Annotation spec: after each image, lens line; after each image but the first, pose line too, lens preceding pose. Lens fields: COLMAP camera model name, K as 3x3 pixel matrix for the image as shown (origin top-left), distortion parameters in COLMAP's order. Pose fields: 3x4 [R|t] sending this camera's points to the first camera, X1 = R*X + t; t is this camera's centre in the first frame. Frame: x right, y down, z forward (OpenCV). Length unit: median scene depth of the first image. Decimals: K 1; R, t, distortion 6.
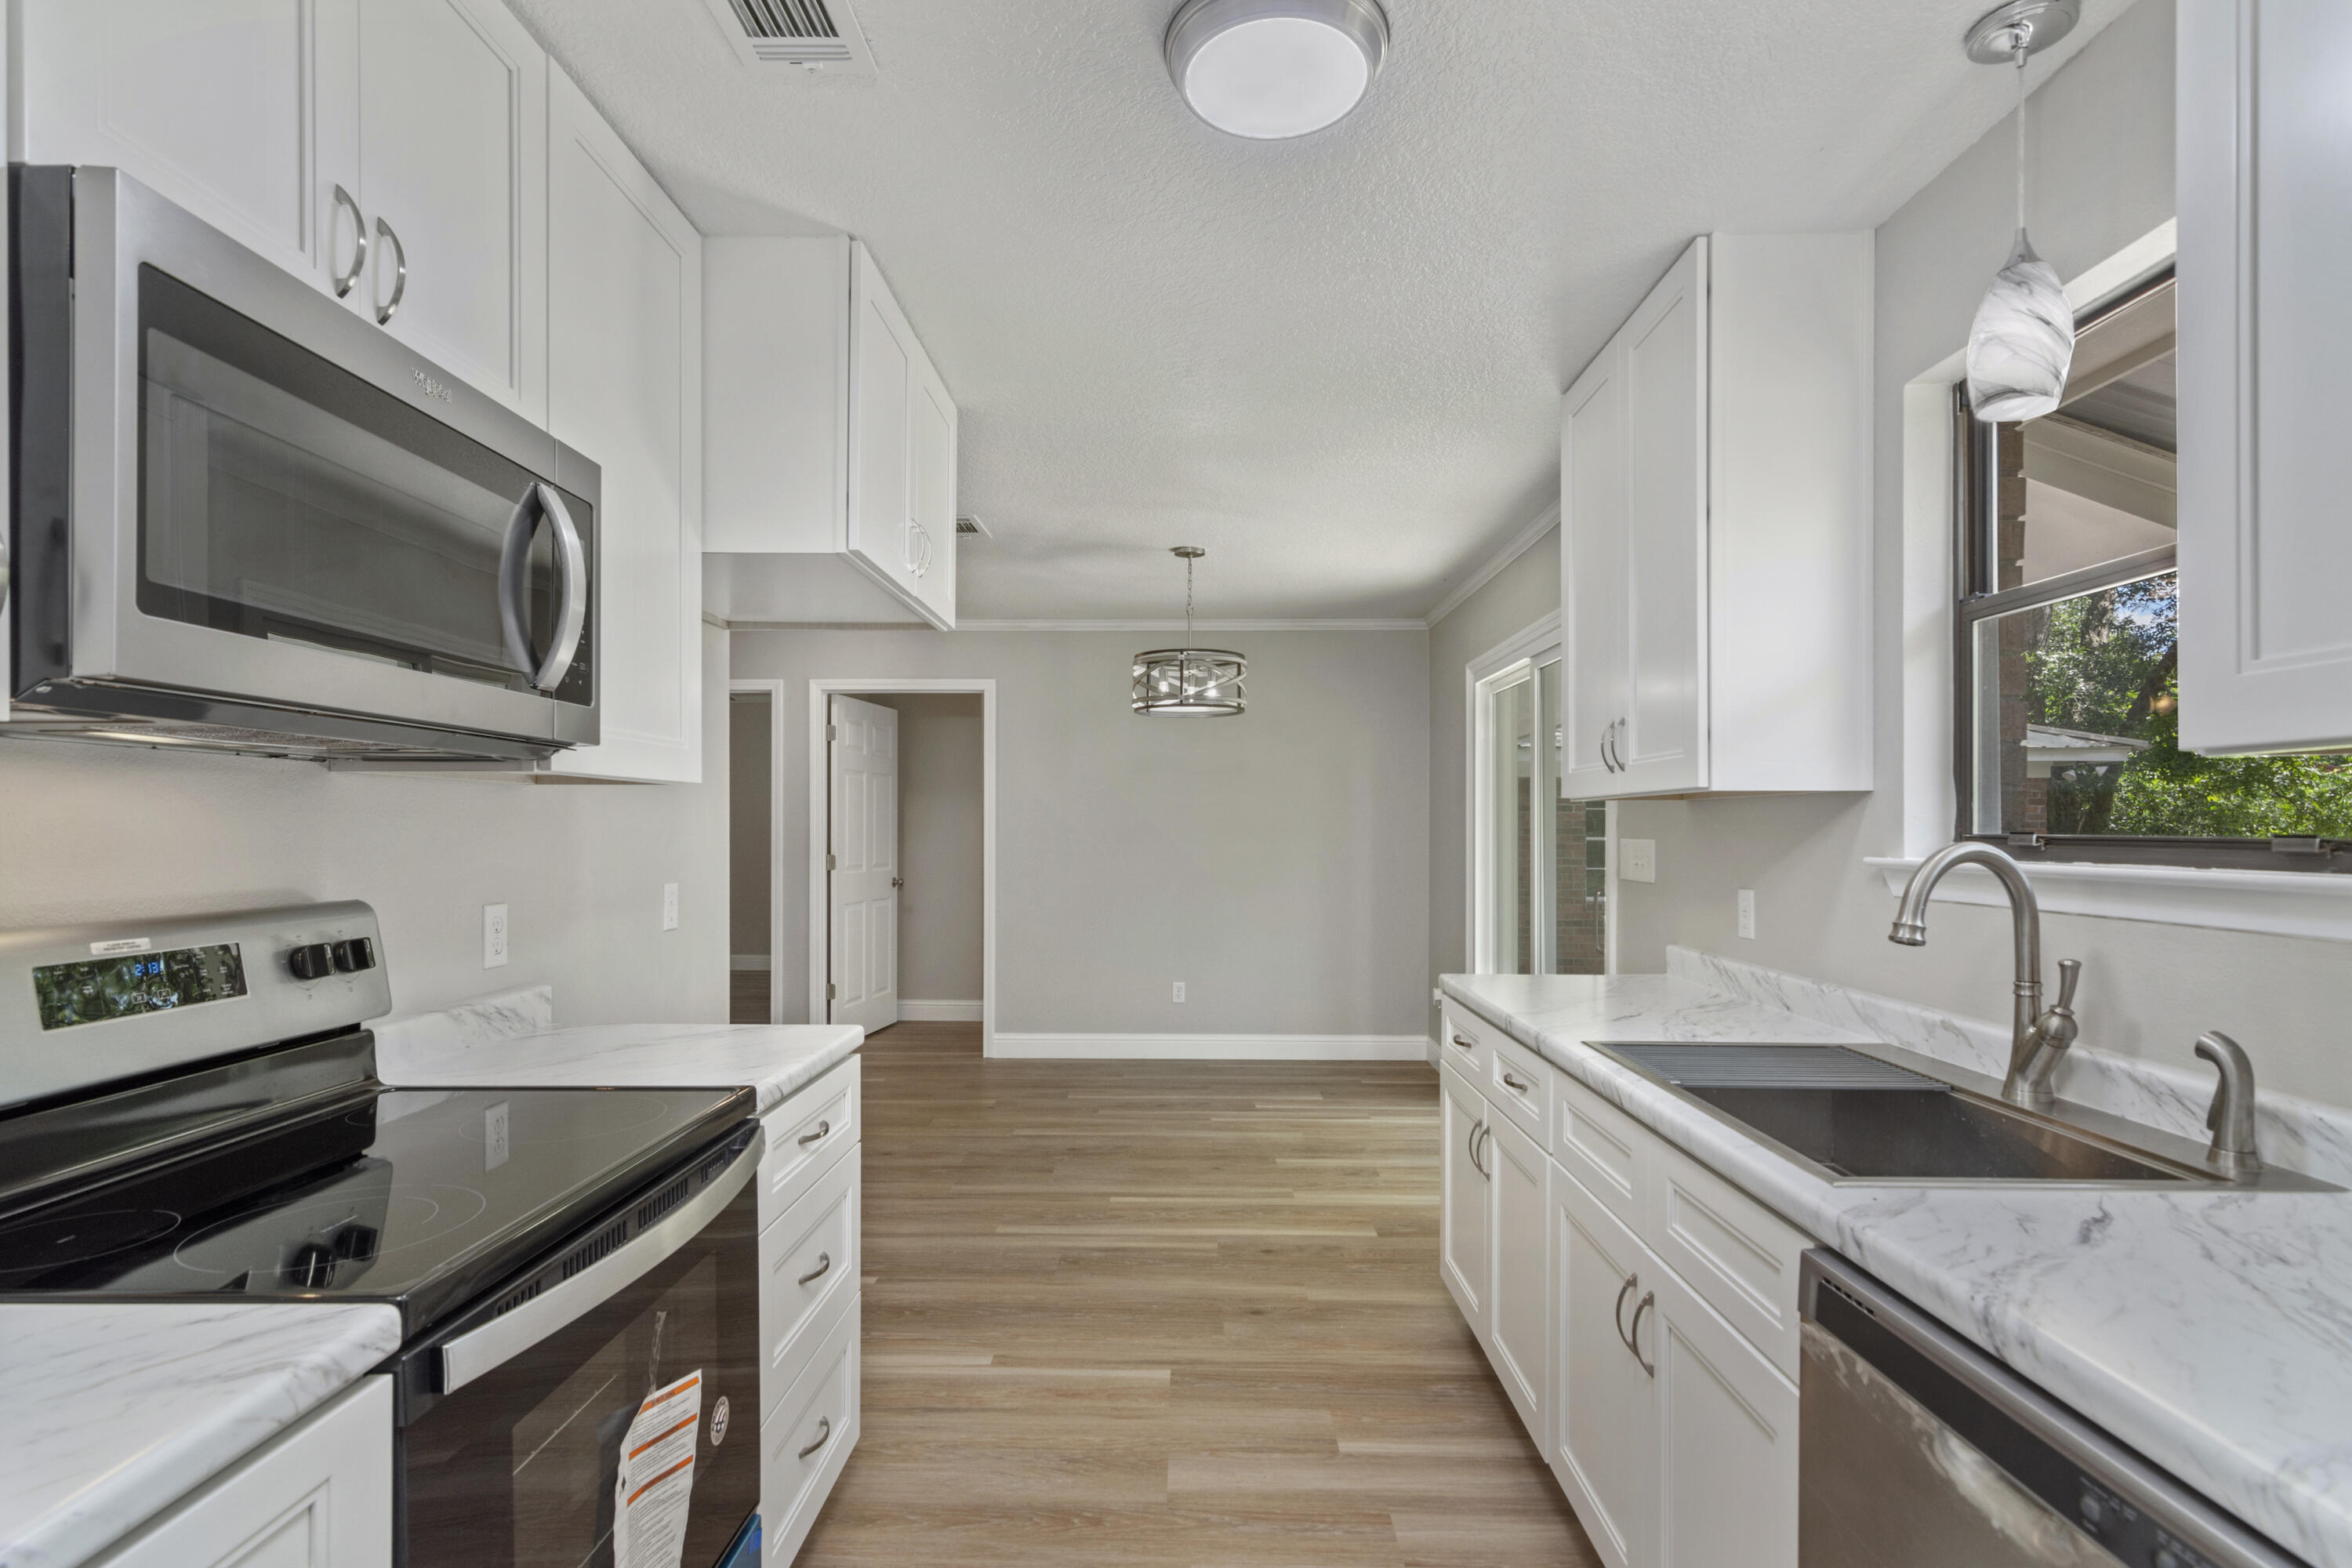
lens RADIAL K [[1174.2, 0, 1165.2], [0, 1174.2, 797.4], [0, 0, 1]] dist [-0.008821, 0.005525]
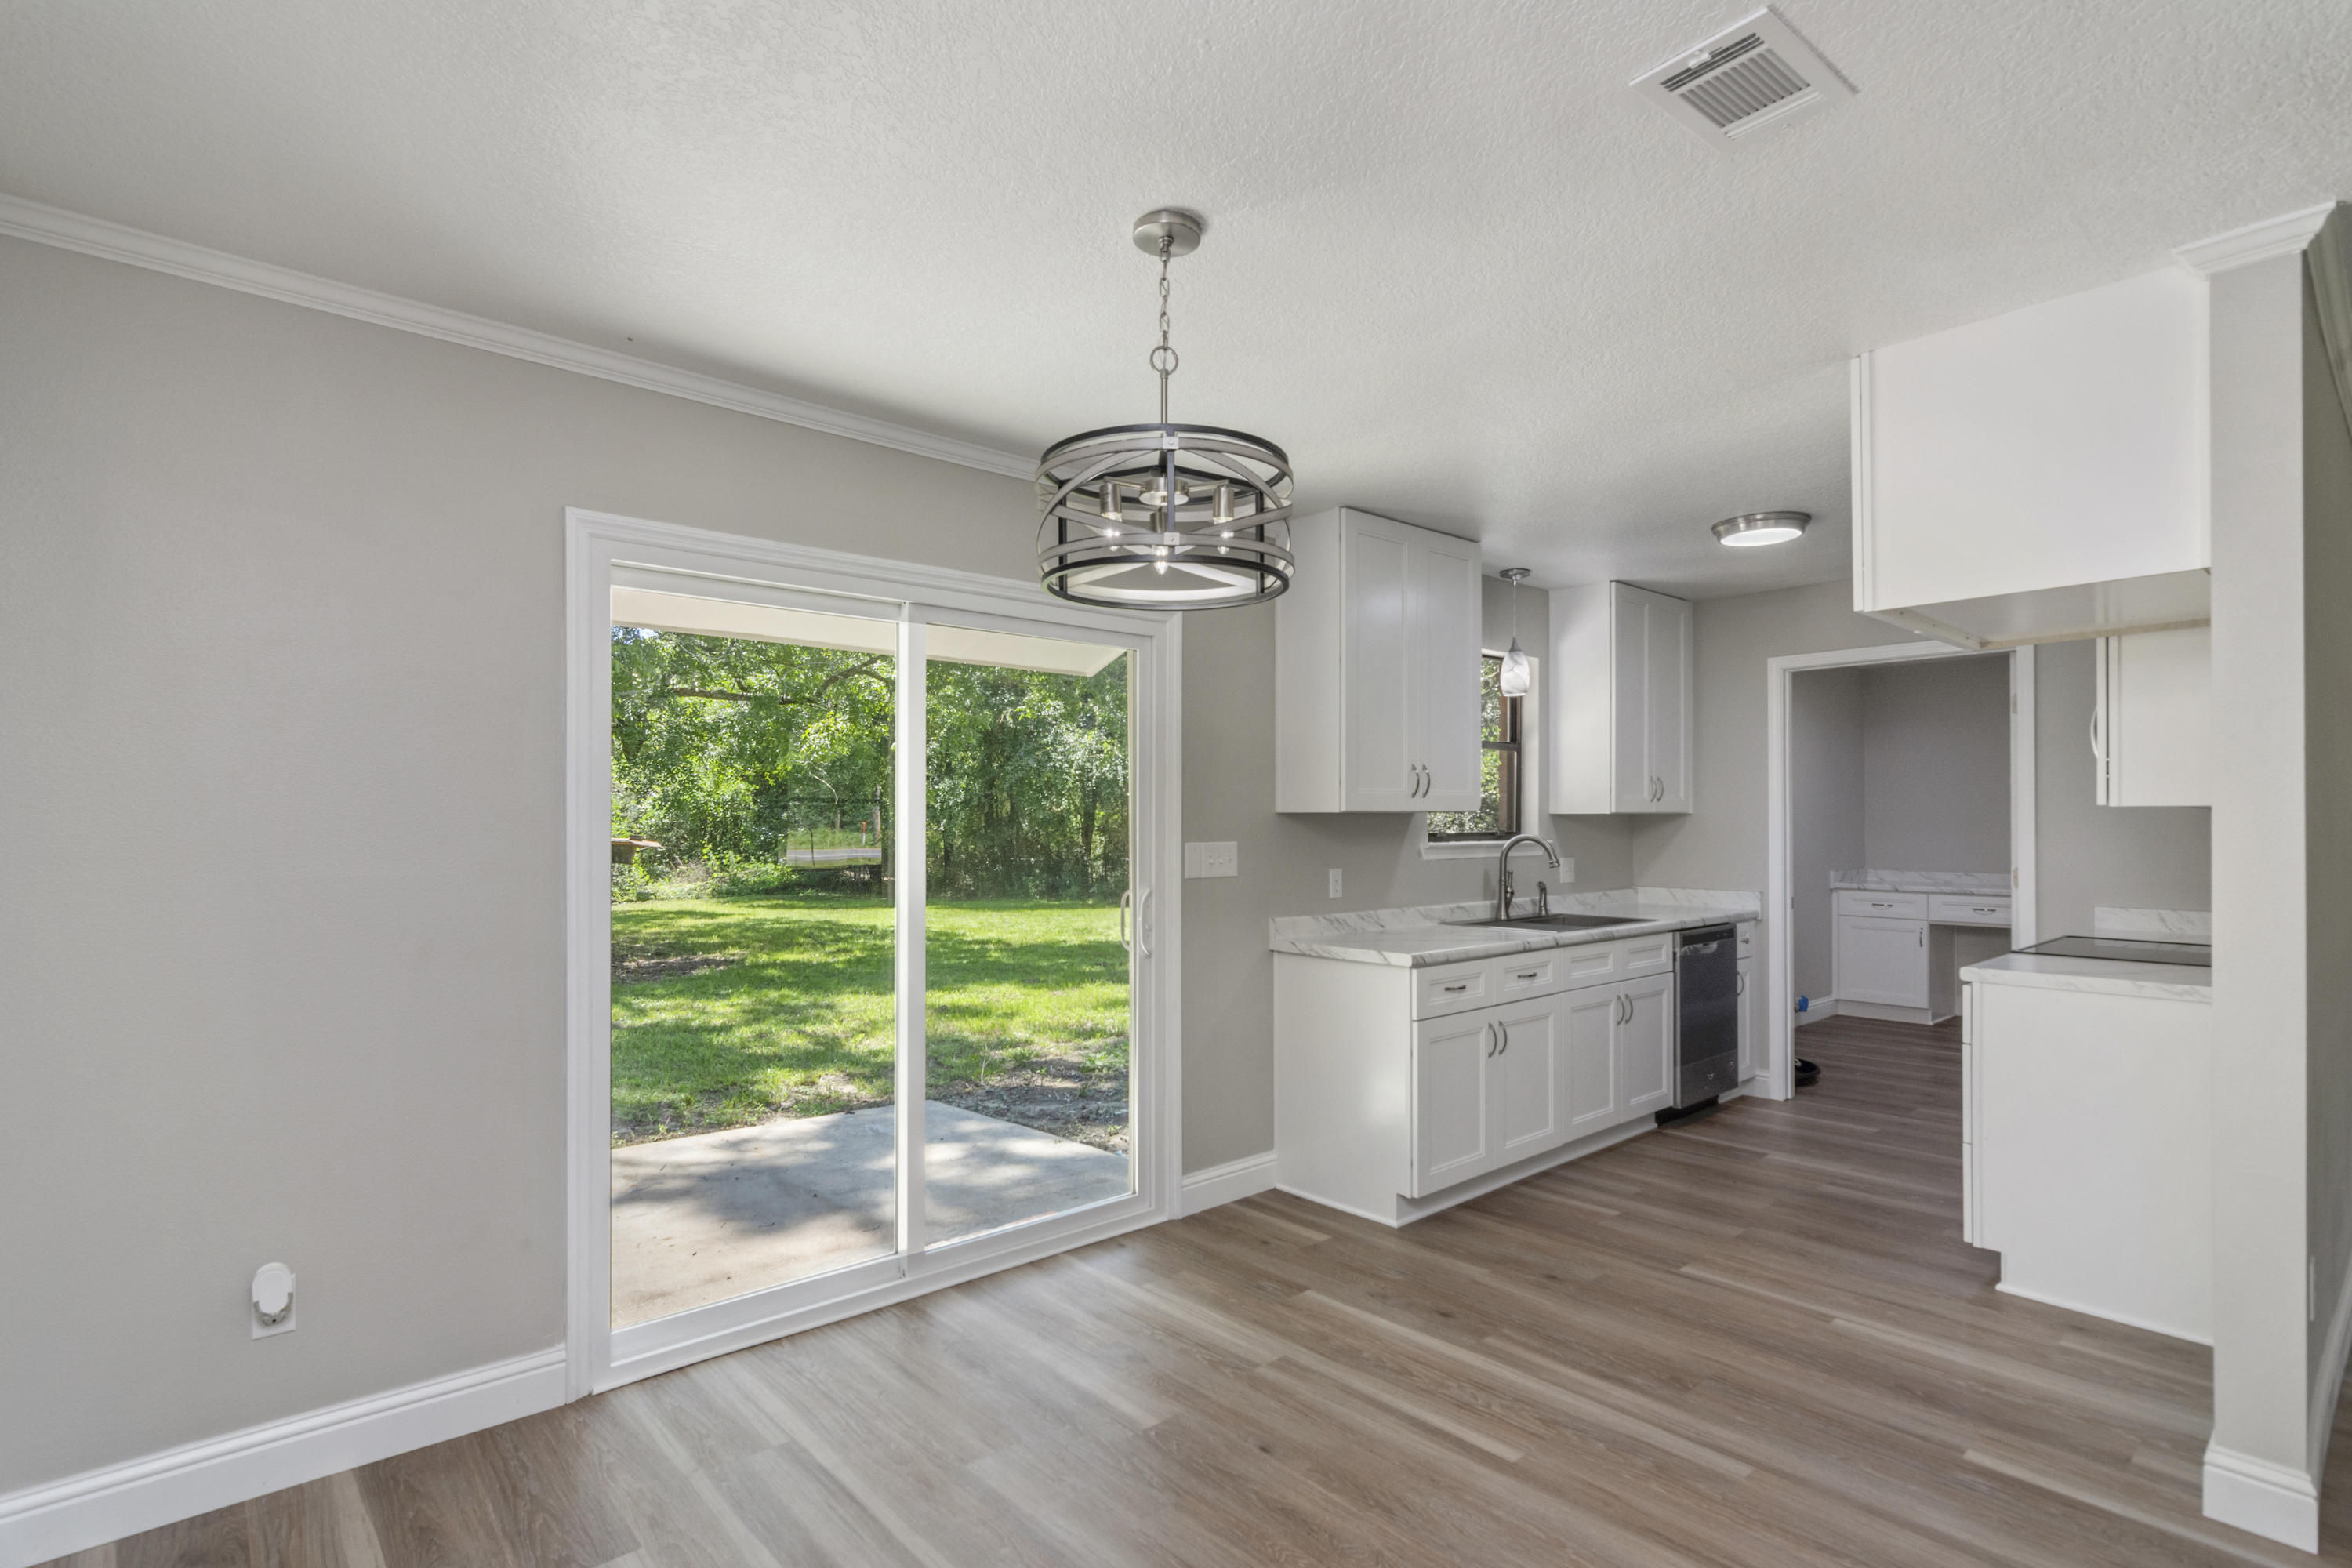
lens RADIAL K [[1146.7, 0, 1182.4], [0, 1146.7, 825.8], [0, 0, 1]] dist [-0.000247, 0.001115]
pose [[-0.690408, -0.002740, 0.723415, -0.562599], [-0.017134, 0.999774, -0.012565, 0.045972], [-0.723217, -0.021070, -0.690299, 2.455034]]
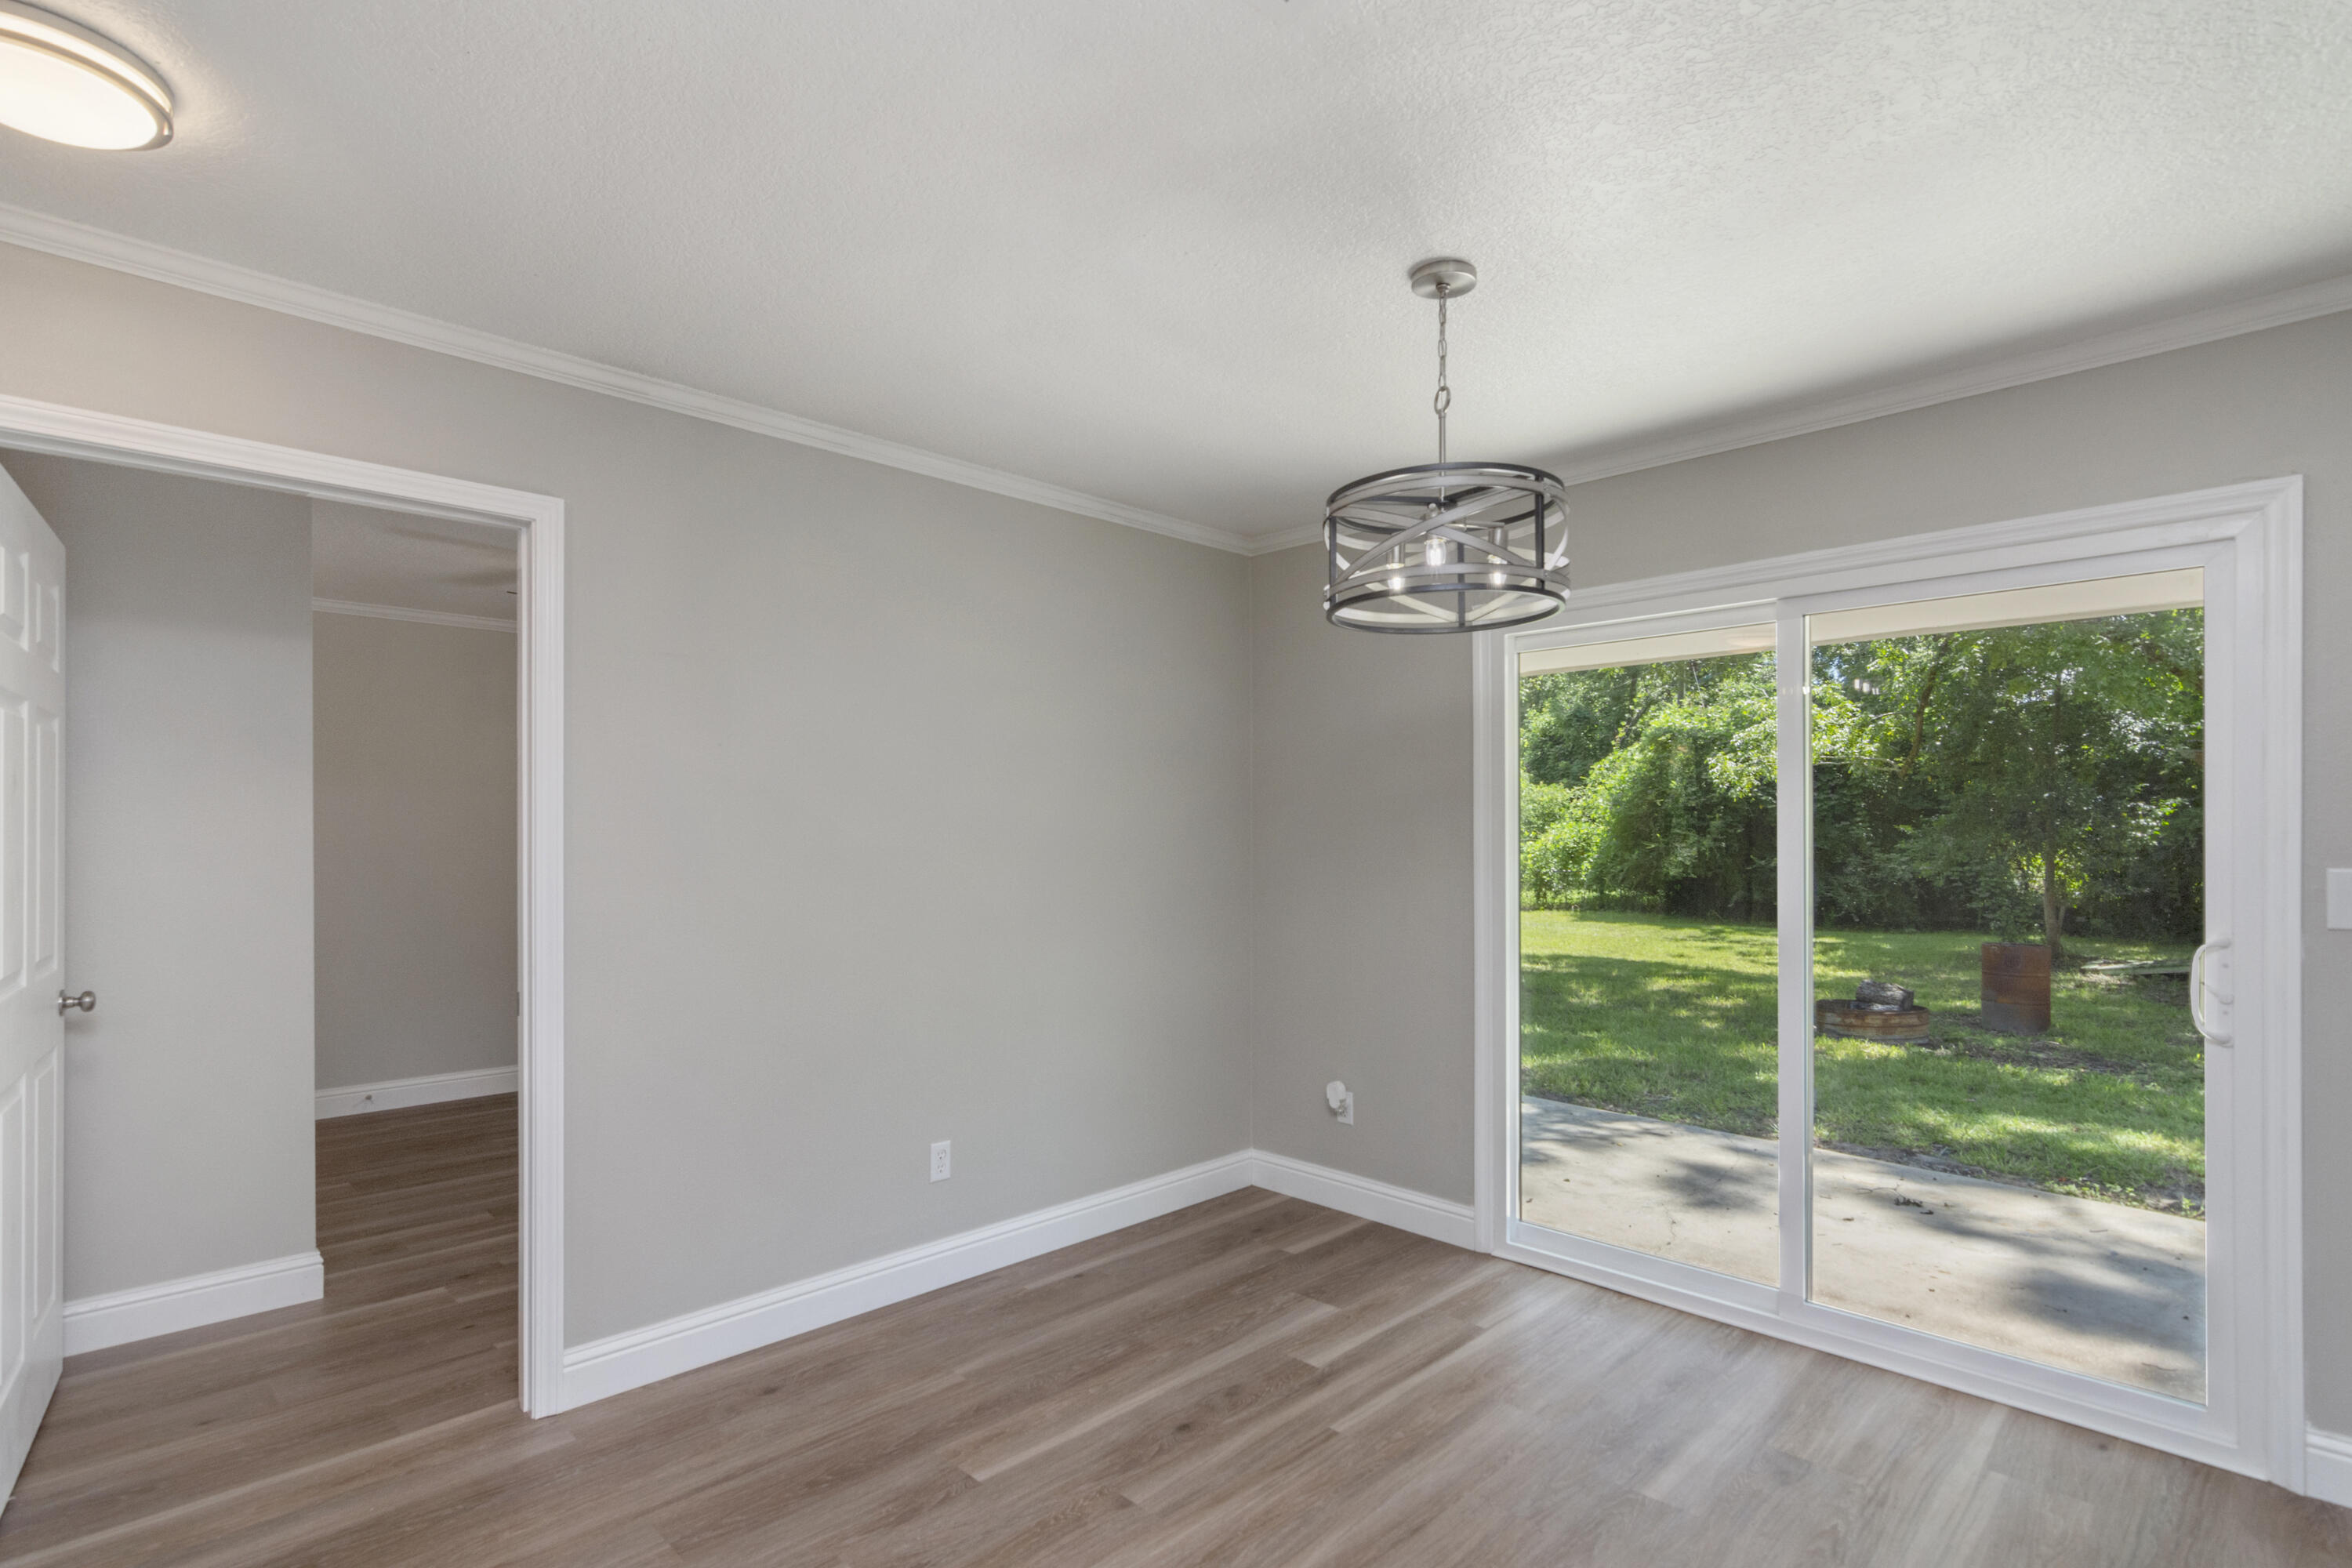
lens RADIAL K [[1146.7, 0, 1182.4], [0, 1146.7, 825.8], [0, 0, 1]] dist [-0.000247, 0.001115]
pose [[0.679905, 0.005421, 0.733280, -0.752111], [-0.018268, 0.999788, 0.009547, 0.017557], [-0.733072, -0.019886, 0.679860, 1.443089]]
